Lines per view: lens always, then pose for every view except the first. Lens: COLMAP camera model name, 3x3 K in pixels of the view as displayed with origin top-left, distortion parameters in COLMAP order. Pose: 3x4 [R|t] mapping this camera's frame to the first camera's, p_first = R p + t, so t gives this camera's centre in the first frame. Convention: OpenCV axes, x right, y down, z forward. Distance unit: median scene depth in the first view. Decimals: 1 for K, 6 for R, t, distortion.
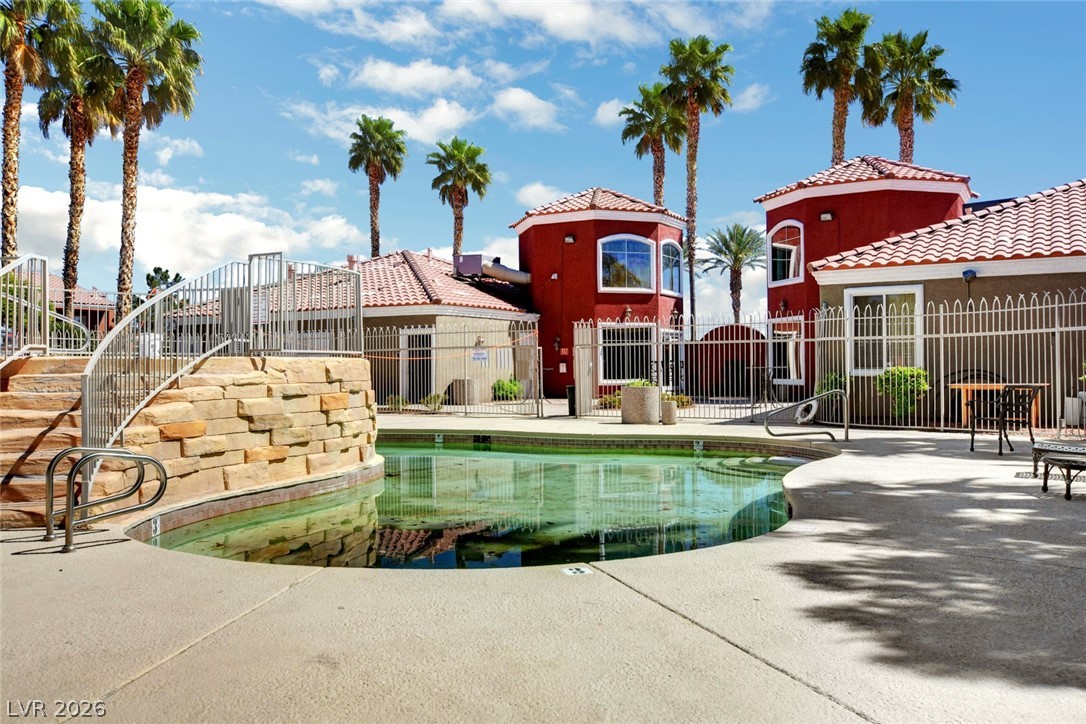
lens RADIAL K [[903.4, 0, 543.0], [0, 903.4, 362.0], [0, 0, 1]] dist [0.001274, 0.003143]
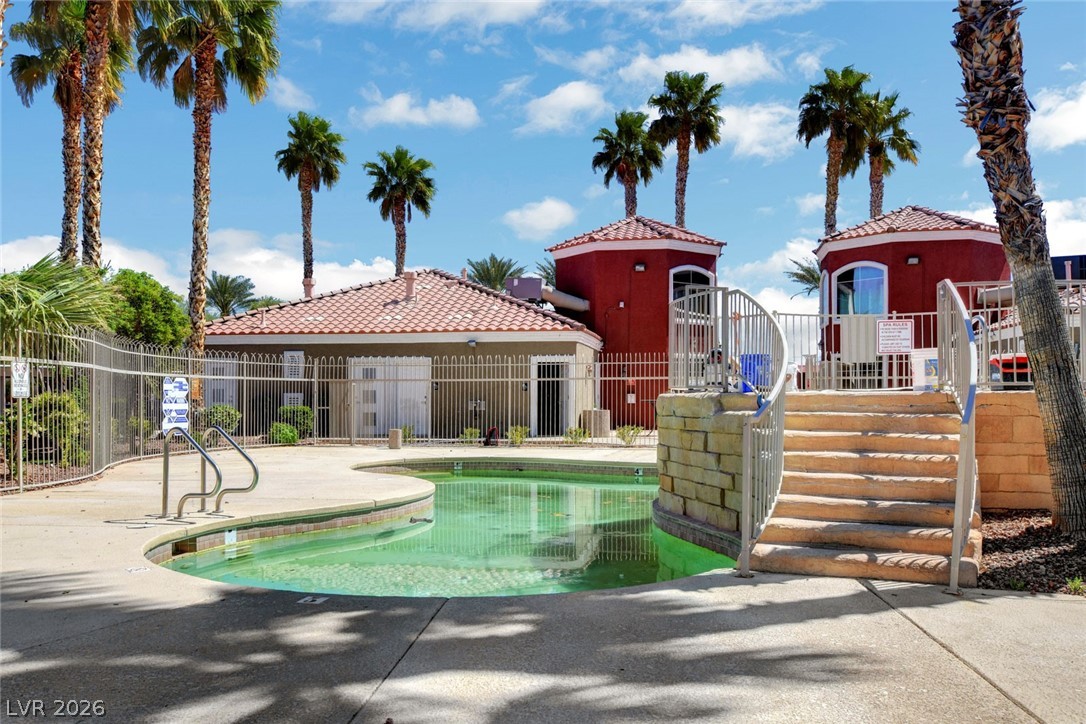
lens RADIAL K [[890.0, 0, 543.0], [0, 890.0, 404.6], [0, 0, 1]] dist [0.005630, 0.001796]
pose [[0.950091, 0.005197, 0.311929, -0.364822], [-0.012822, 0.999667, 0.022400, -0.005843], [-0.311709, -0.025282, 0.949841, 0.100210]]
